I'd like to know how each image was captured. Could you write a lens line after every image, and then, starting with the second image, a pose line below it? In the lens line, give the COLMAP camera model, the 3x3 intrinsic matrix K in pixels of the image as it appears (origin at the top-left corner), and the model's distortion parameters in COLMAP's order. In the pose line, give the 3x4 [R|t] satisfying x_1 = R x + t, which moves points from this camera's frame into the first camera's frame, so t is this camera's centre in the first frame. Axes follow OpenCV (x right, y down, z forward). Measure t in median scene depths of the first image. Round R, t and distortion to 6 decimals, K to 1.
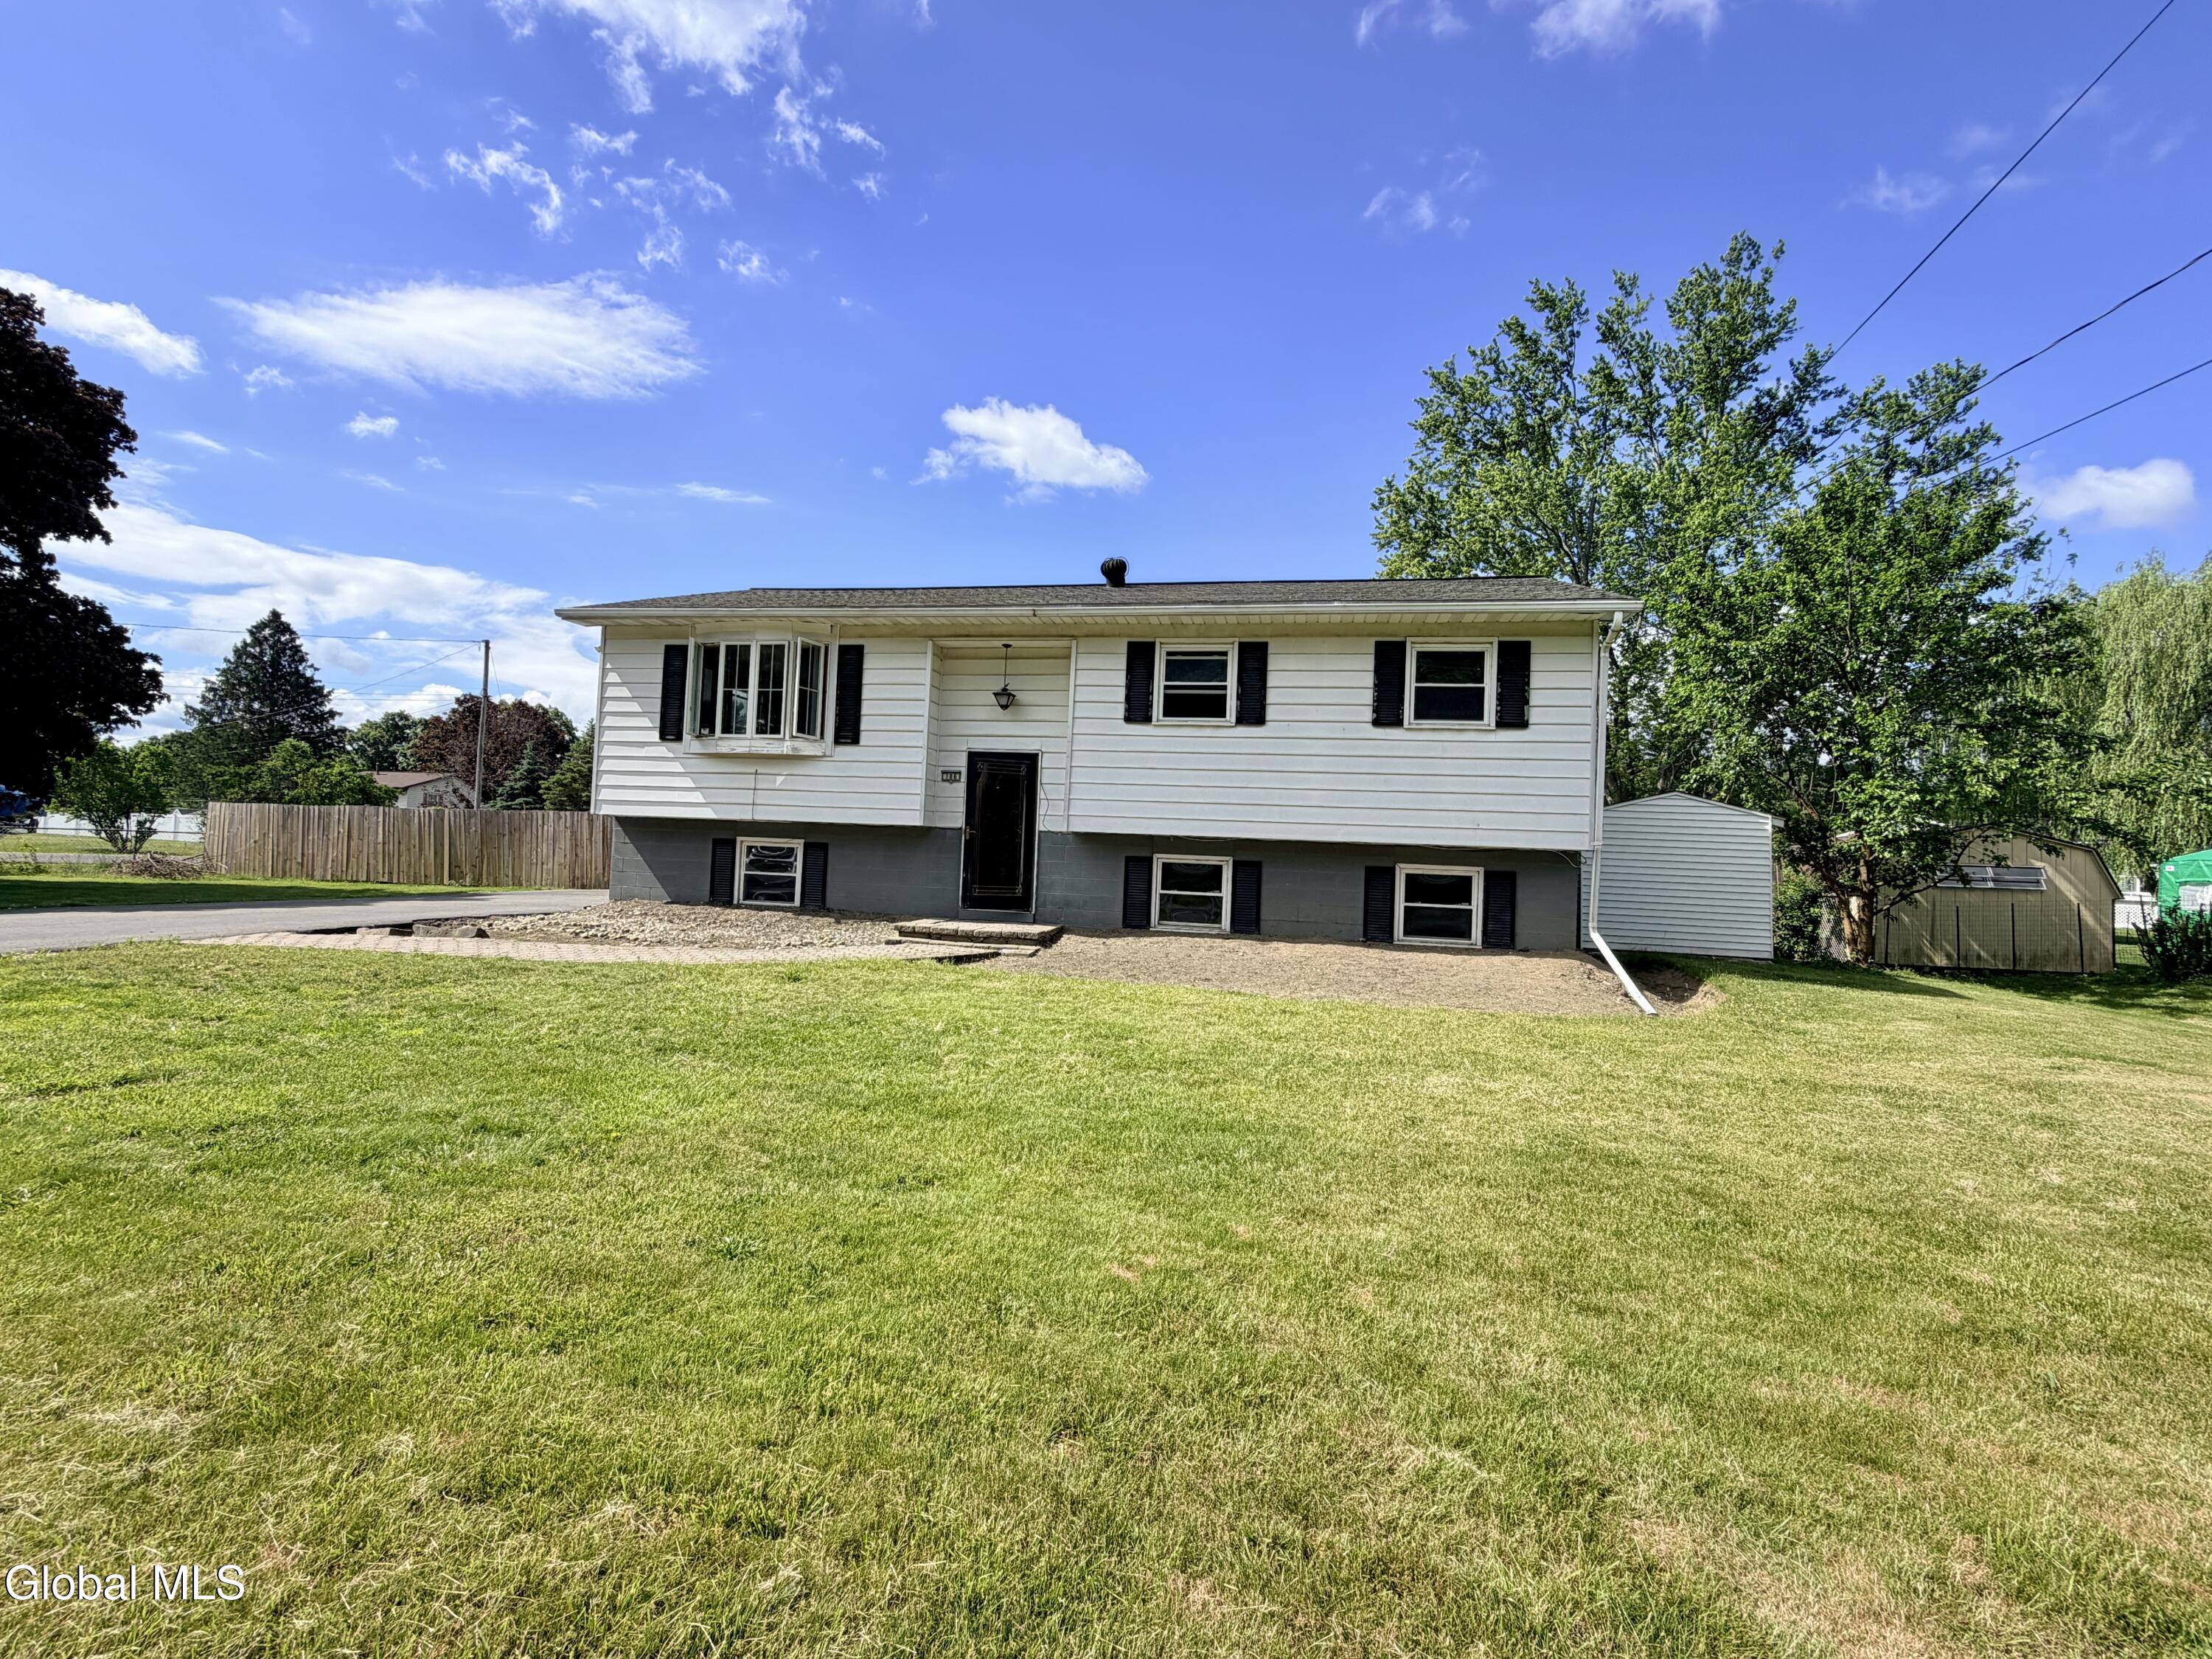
lens RADIAL K [[979.8, 0, 1107.6], [0, 979.8, 823.3], [0, 0, 1]] dist [-0.001109, 0.000345]
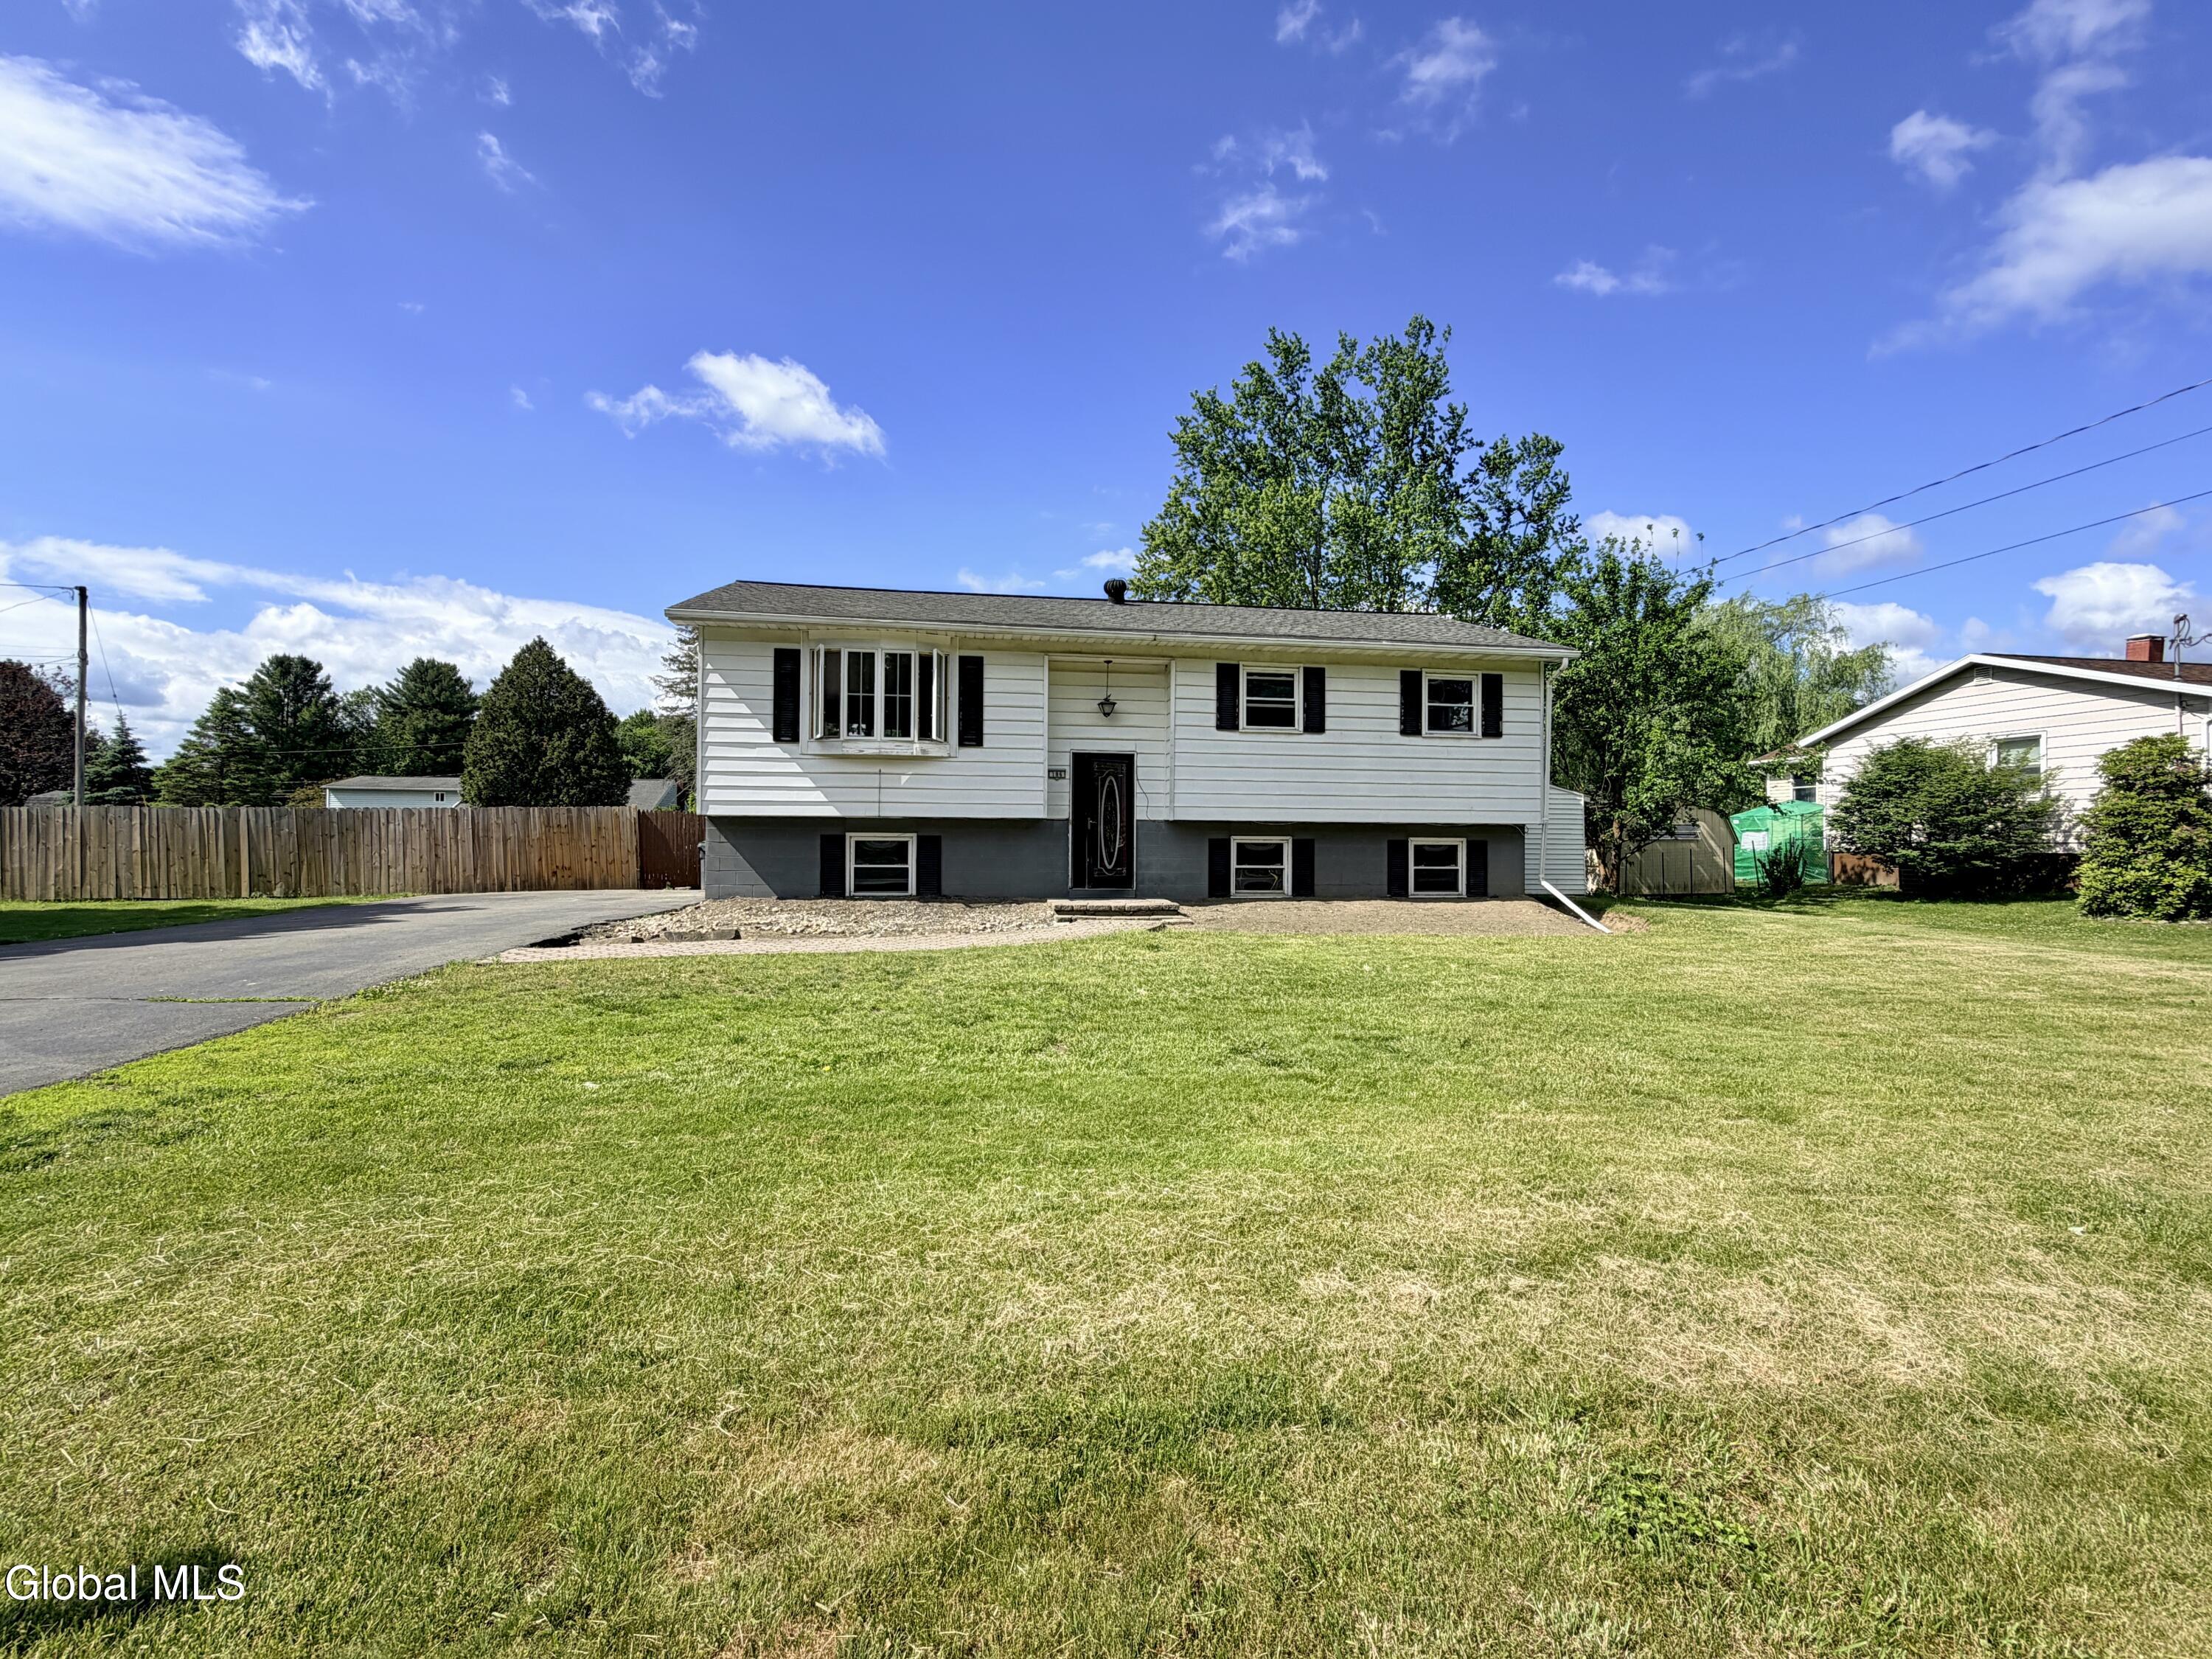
lens RADIAL K [[979.8, 0, 1107.6], [0, 979.8, 823.3], [0, 0, 1]] dist [-0.001109, 0.000345]
pose [[0.935067, -0.028876, 0.353293, -0.516293], [0.018216, 0.999274, 0.033461, -0.028010], [-0.354003, -0.024853, 0.934914, -0.092522]]
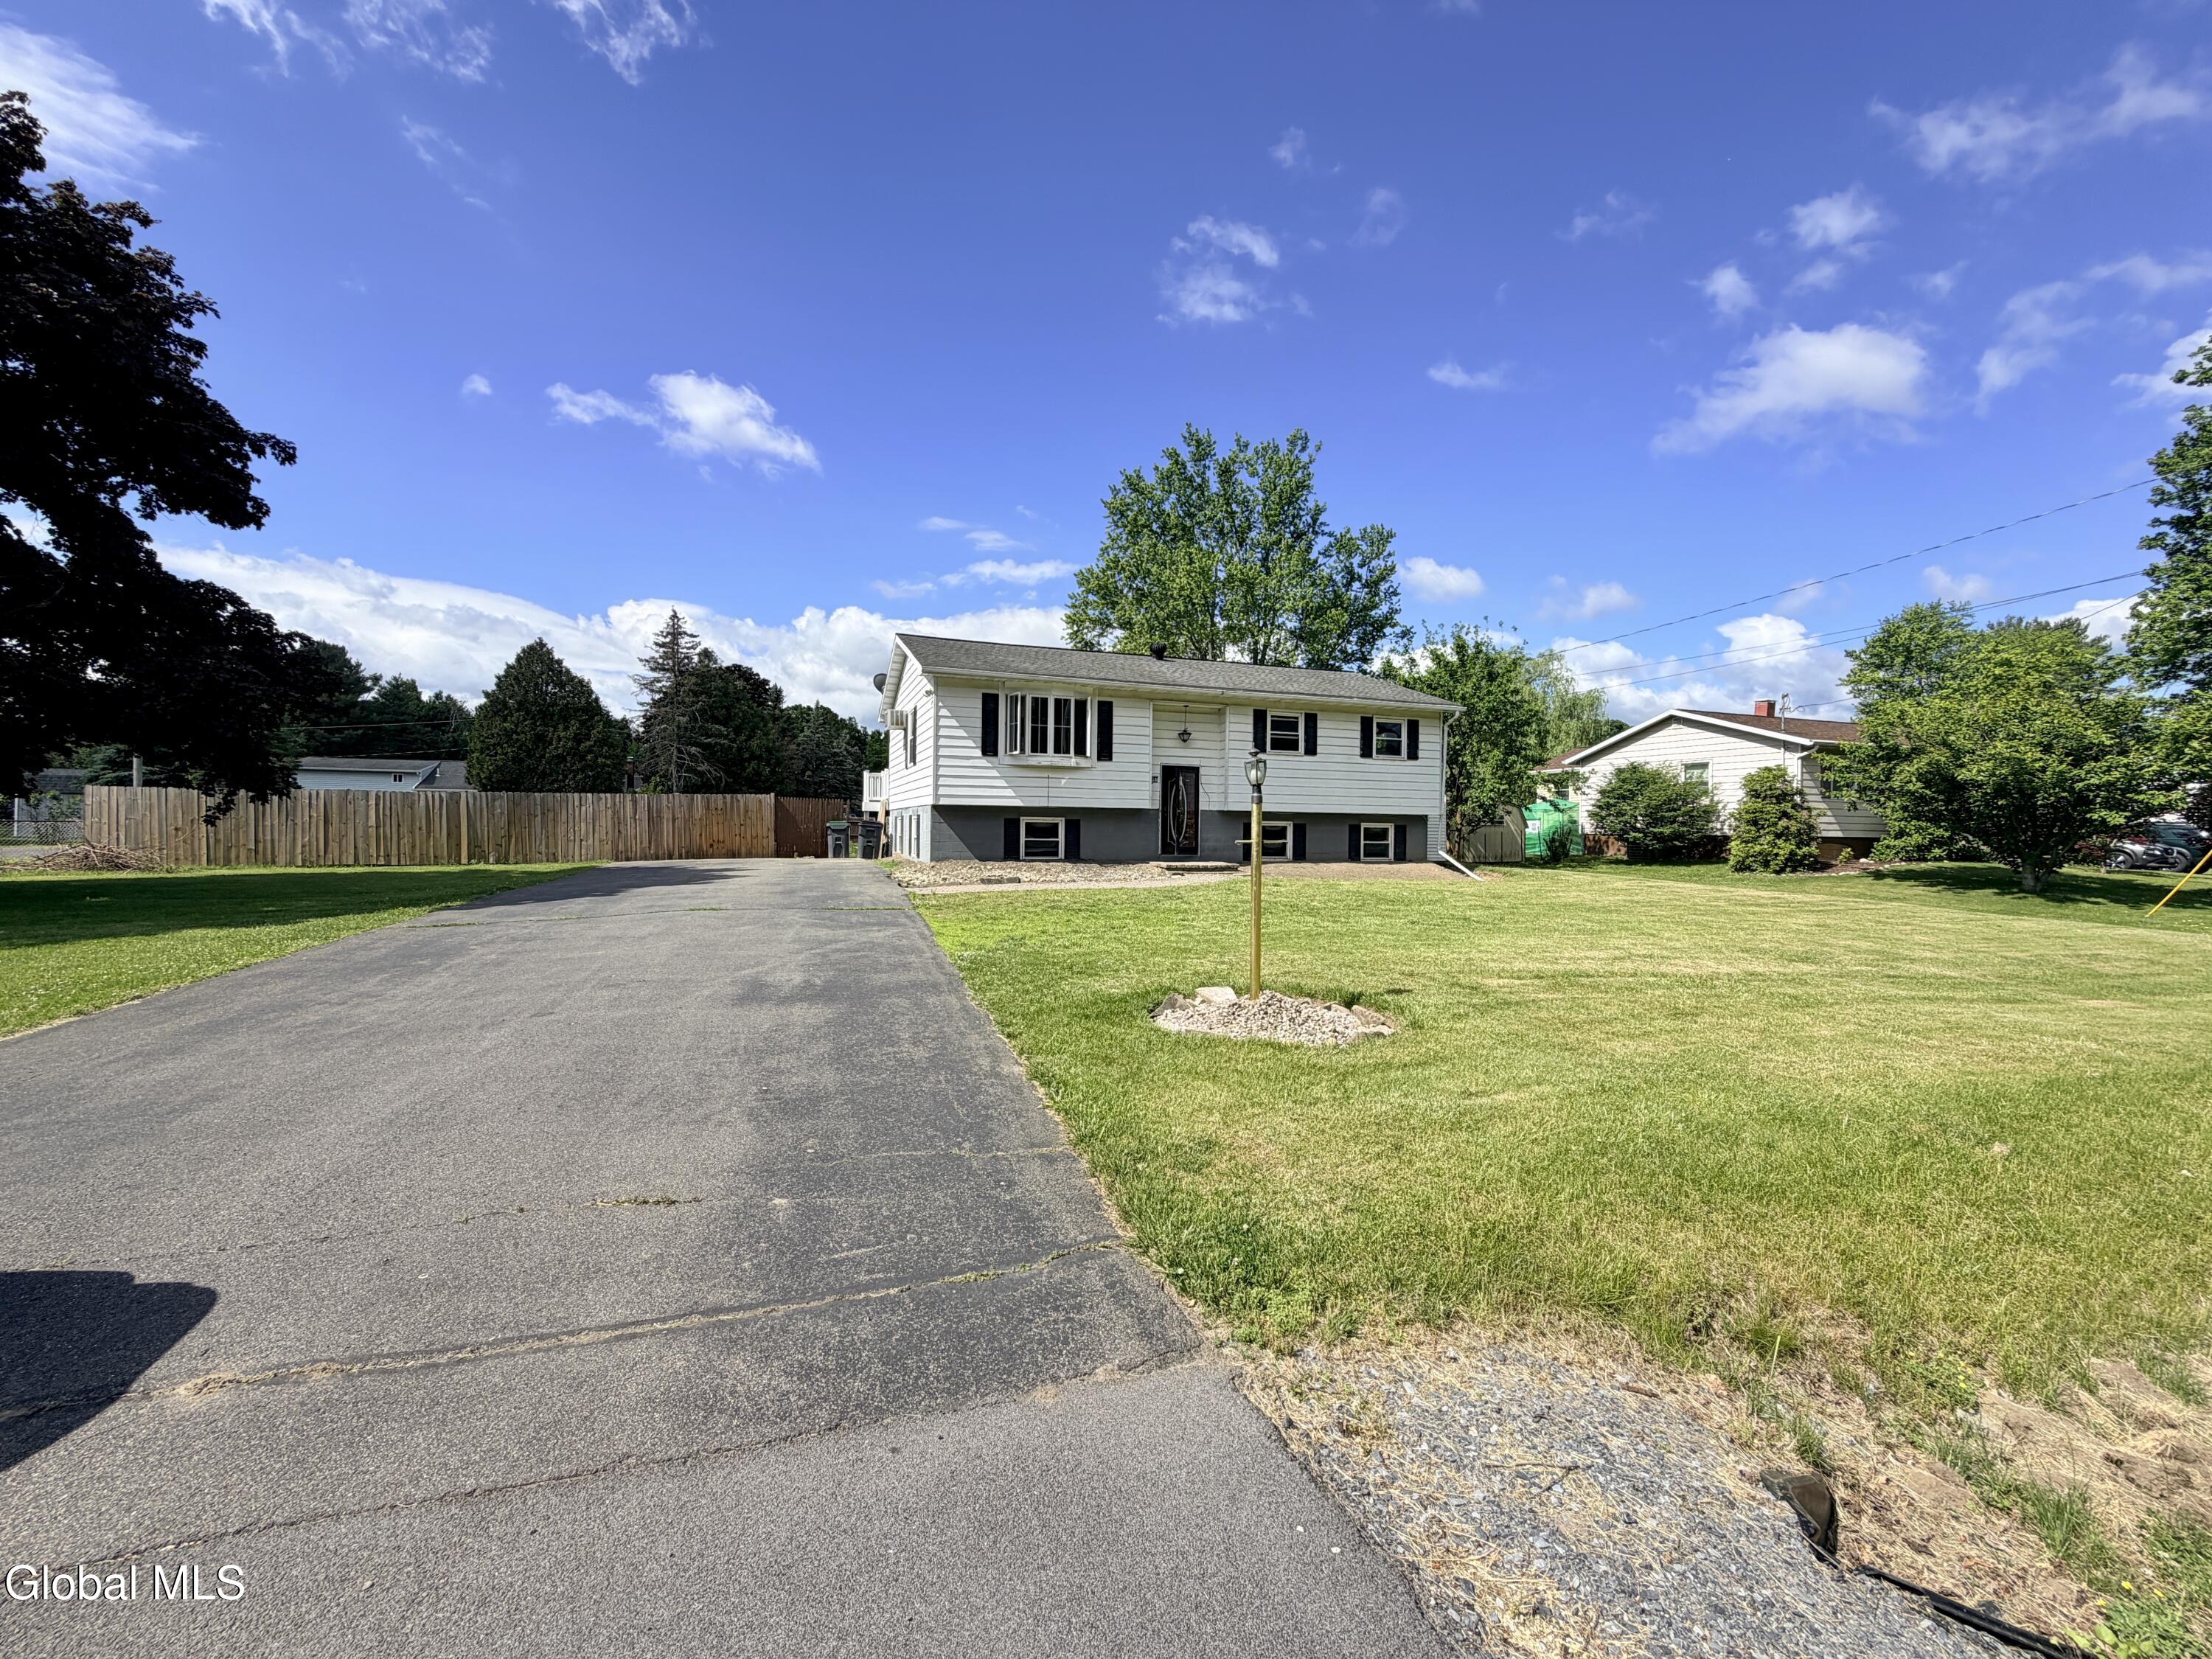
lens RADIAL K [[871.1, 0, 1099.0], [0, 871.1, 824.3], [0, 0, 1]] dist [0.001442, -0.000038]
pose [[0.860692, -0.029253, 0.508285, -1.037657], [0.002100, 0.998543, 0.053913, -0.052206], [-0.509122, -0.045335, 0.859500, -0.282118]]
